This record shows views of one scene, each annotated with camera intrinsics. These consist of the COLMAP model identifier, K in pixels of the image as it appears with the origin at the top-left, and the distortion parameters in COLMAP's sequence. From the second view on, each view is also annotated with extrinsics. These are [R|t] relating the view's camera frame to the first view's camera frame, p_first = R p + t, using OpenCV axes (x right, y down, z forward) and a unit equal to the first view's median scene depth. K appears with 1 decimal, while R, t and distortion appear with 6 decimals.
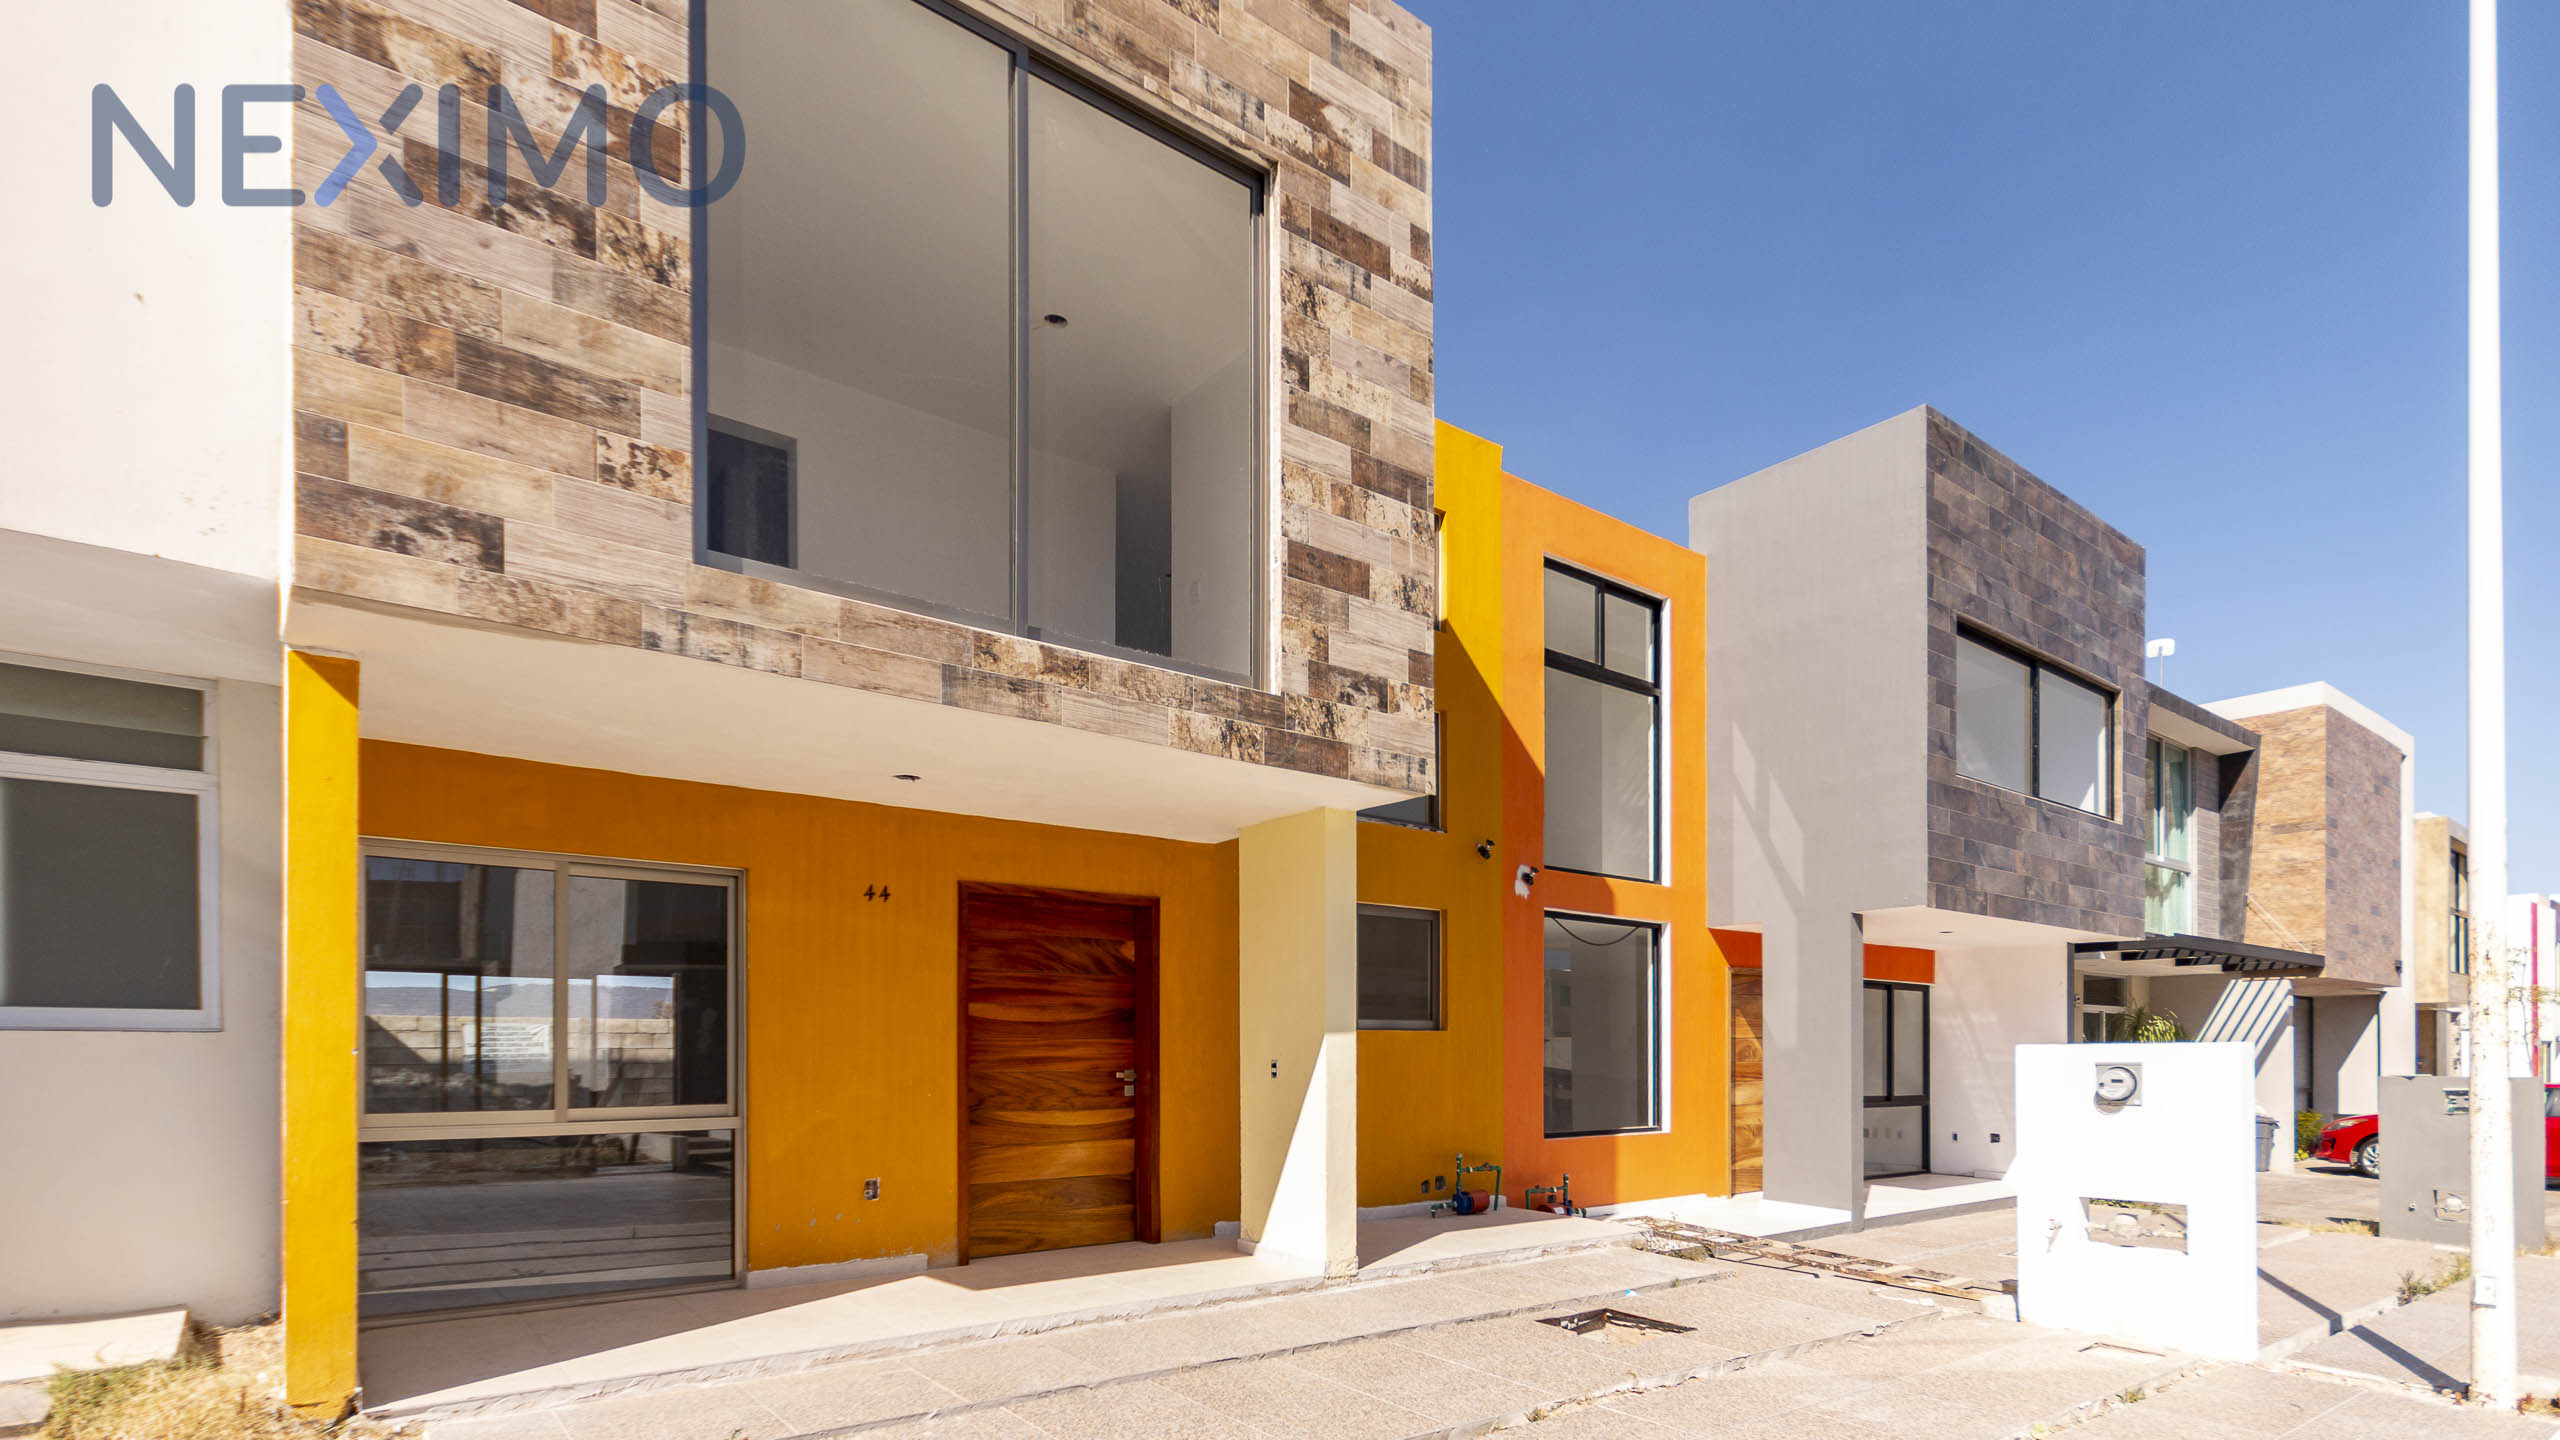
lens RADIAL K [[1253.0, 0, 1281.1], [0, 1253.0, 1066.0], [0, 0, 1]] dist [0.011666, -0.000279]
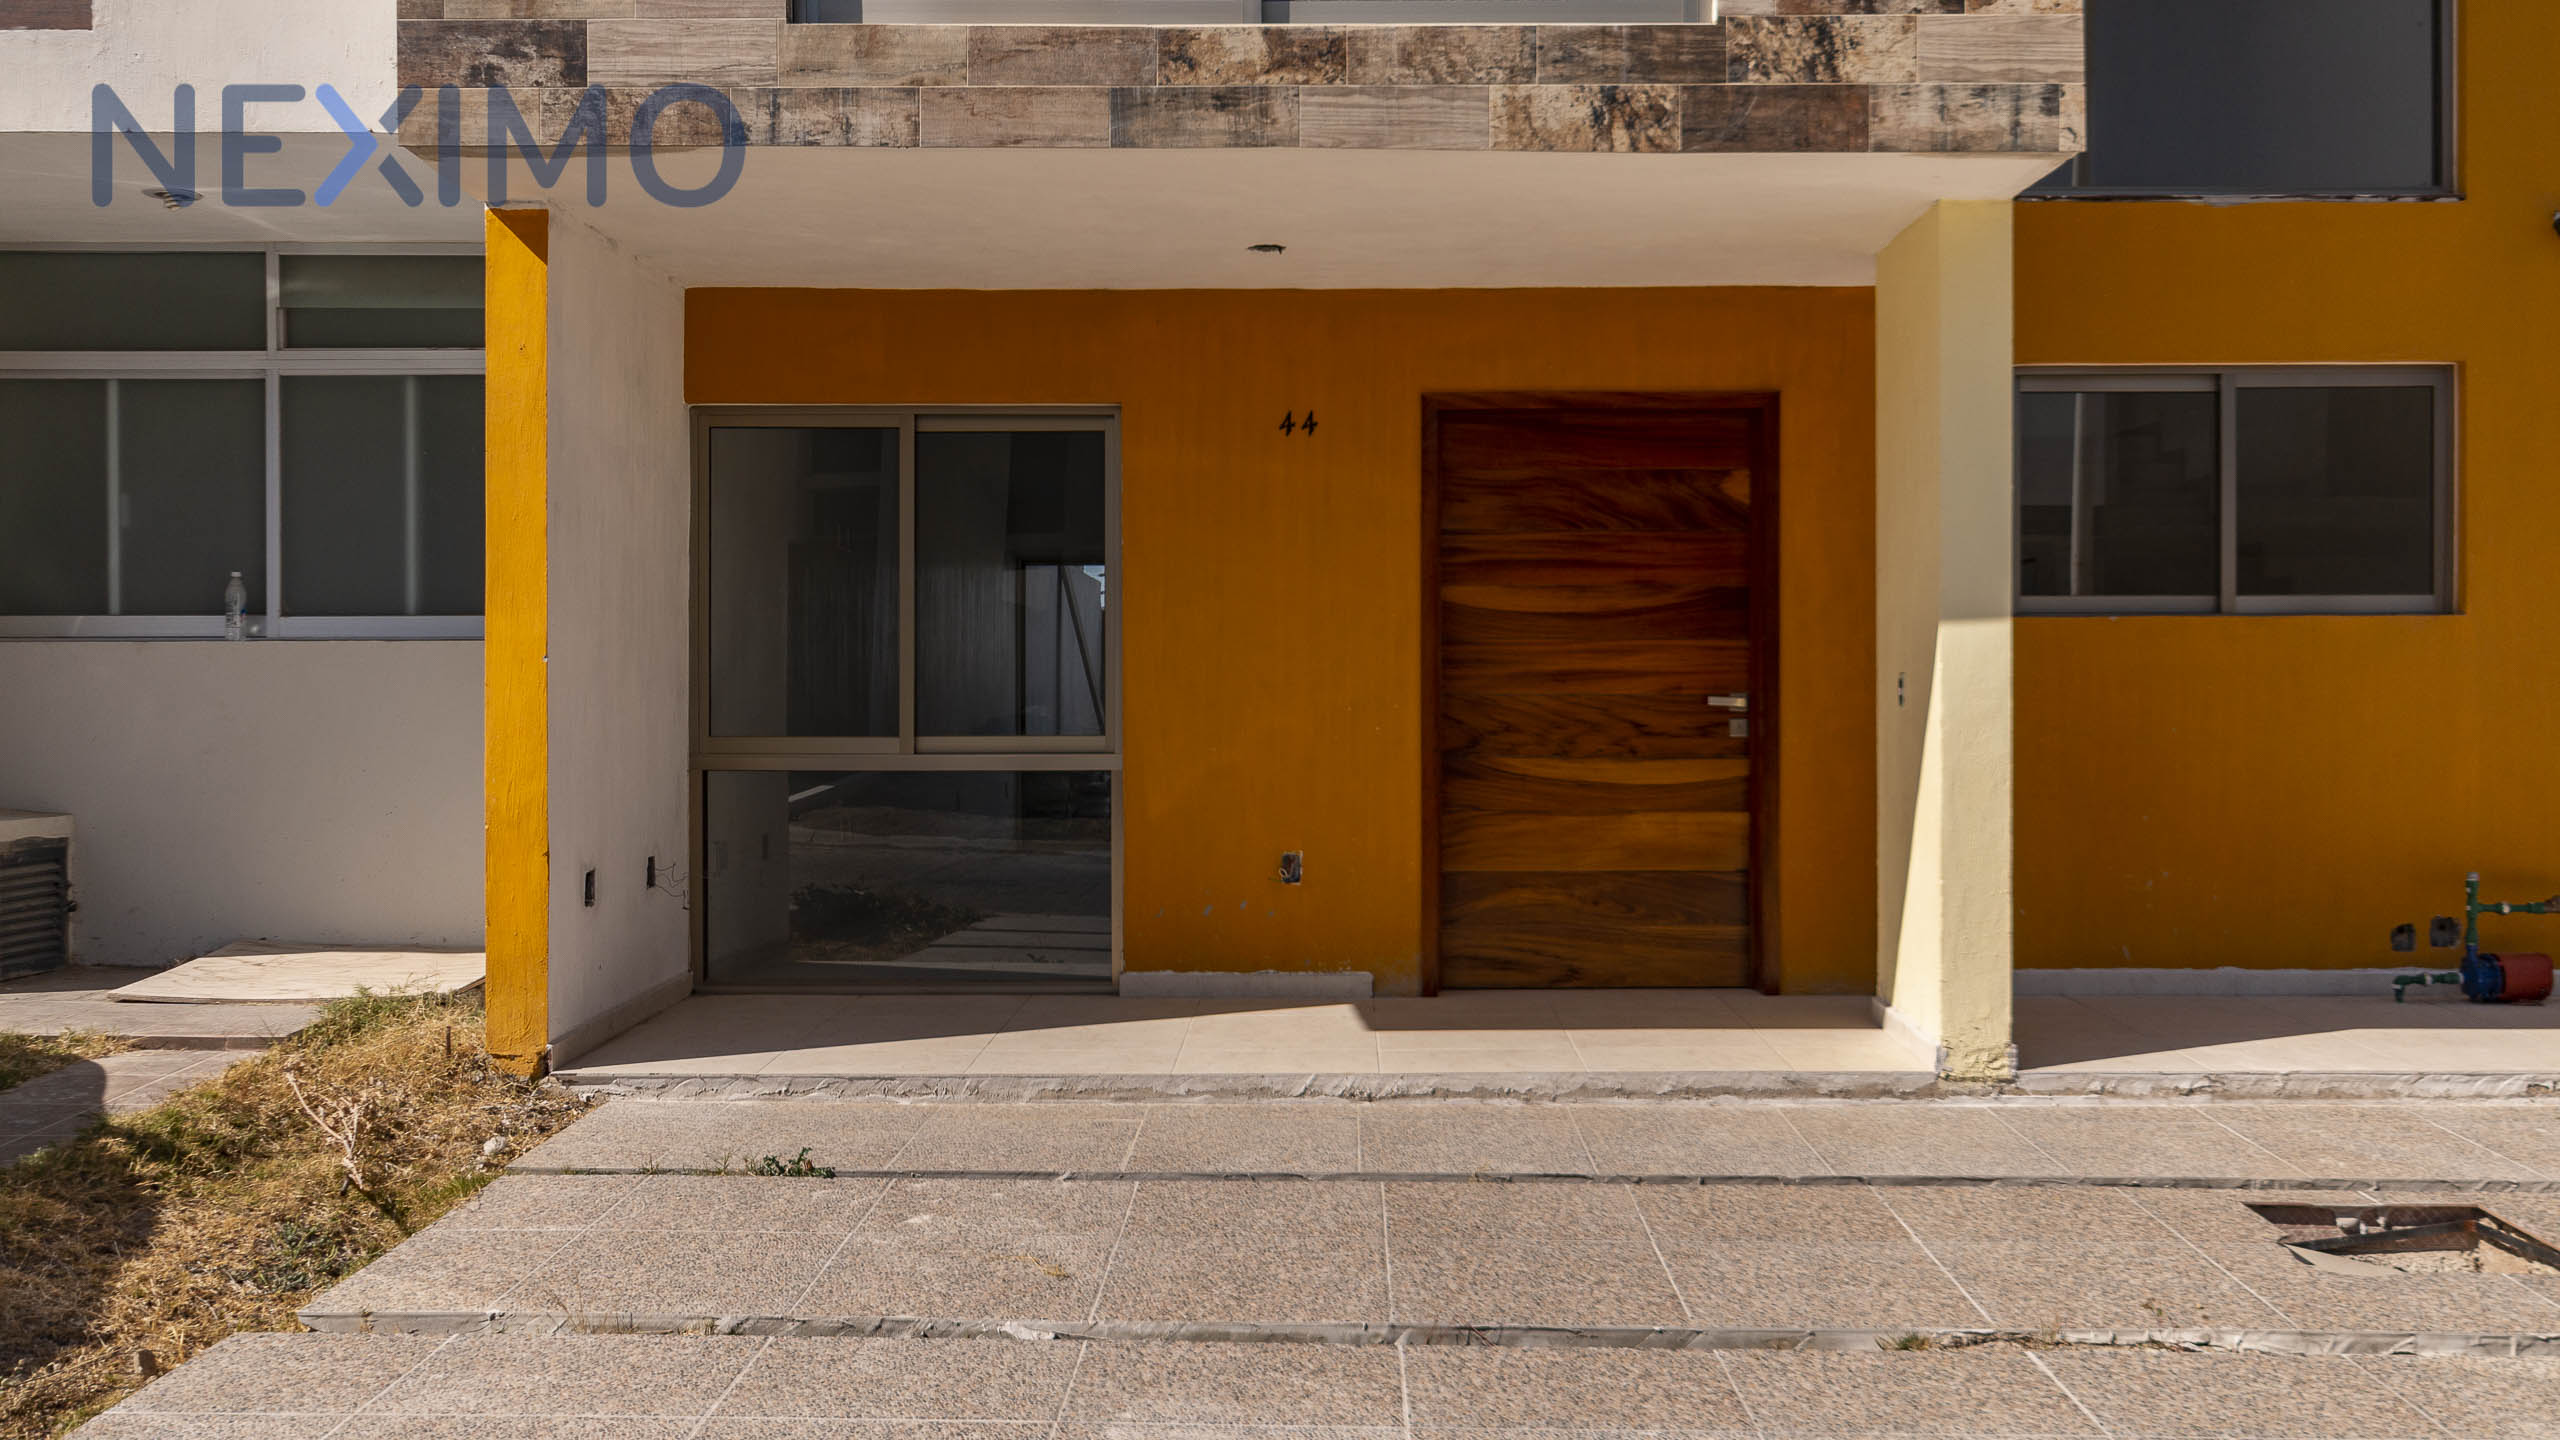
lens RADIAL K [[2191.6, 0, 1315.0], [0, 2191.6, 720.4], [0, 0, 1]] dist [0.005028, 0.012875]
pose [[0.780050, 0.011126, -0.625618, 0.477414], [-0.006693, 0.999933, 0.009438, 0.010043], [0.625681, -0.003175, 0.780072, 0.114266]]
